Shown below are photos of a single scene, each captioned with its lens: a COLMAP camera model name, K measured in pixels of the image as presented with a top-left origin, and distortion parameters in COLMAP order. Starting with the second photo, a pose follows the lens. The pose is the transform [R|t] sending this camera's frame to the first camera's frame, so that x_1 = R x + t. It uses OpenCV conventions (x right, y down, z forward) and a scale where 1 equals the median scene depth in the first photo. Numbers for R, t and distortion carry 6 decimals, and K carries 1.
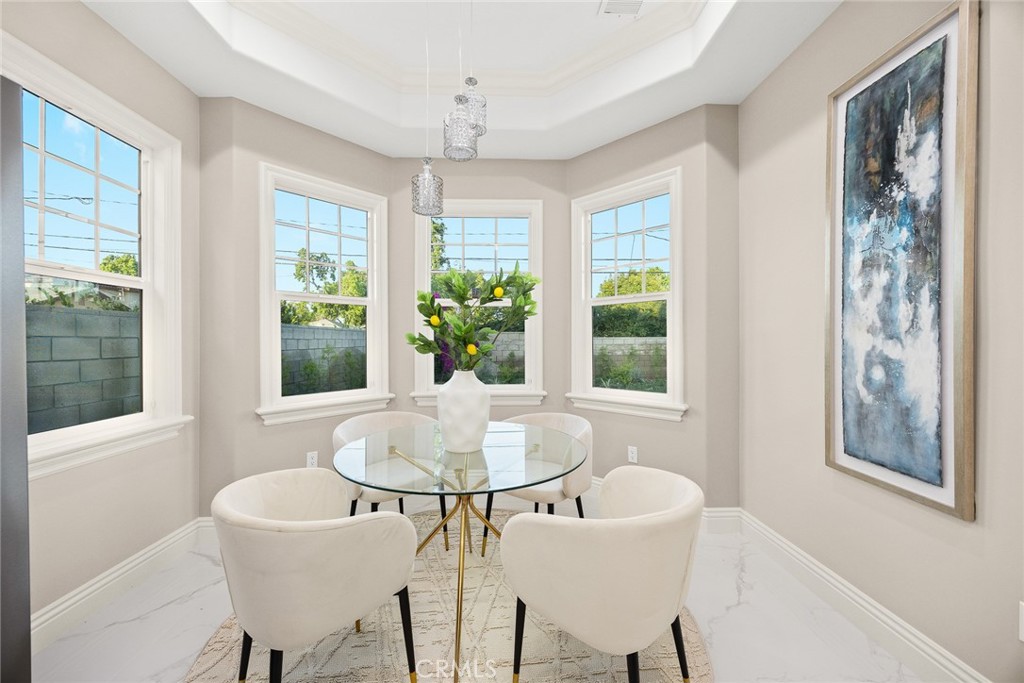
lens RADIAL K [[393.2, 0, 513.9], [0, 393.2, 341.8], [0, 0, 1]] dist [-0.001996, -0.000142]
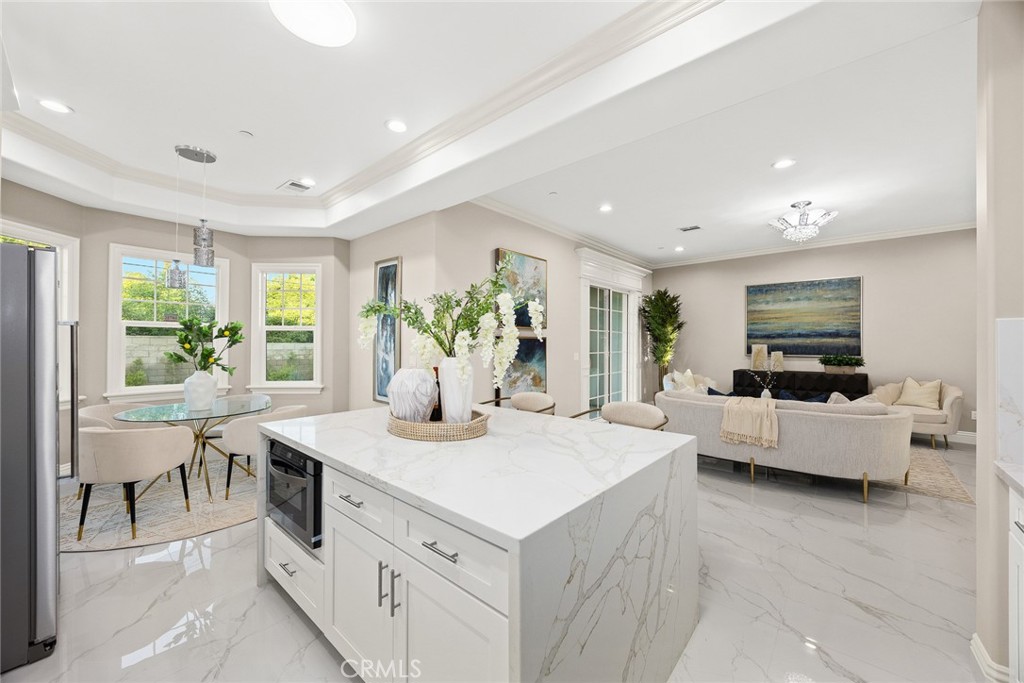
lens RADIAL K [[393.2, 0, 513.1], [0, 393.2, 341.8], [0, 0, 1]] dist [-0.001996, -0.000142]
pose [[0.692711, 0.011237, 0.721127, -0.493824], [-0.005494, 0.999932, -0.010303, -0.064627], [-0.721194, 0.003175, 0.692726, -1.605070]]
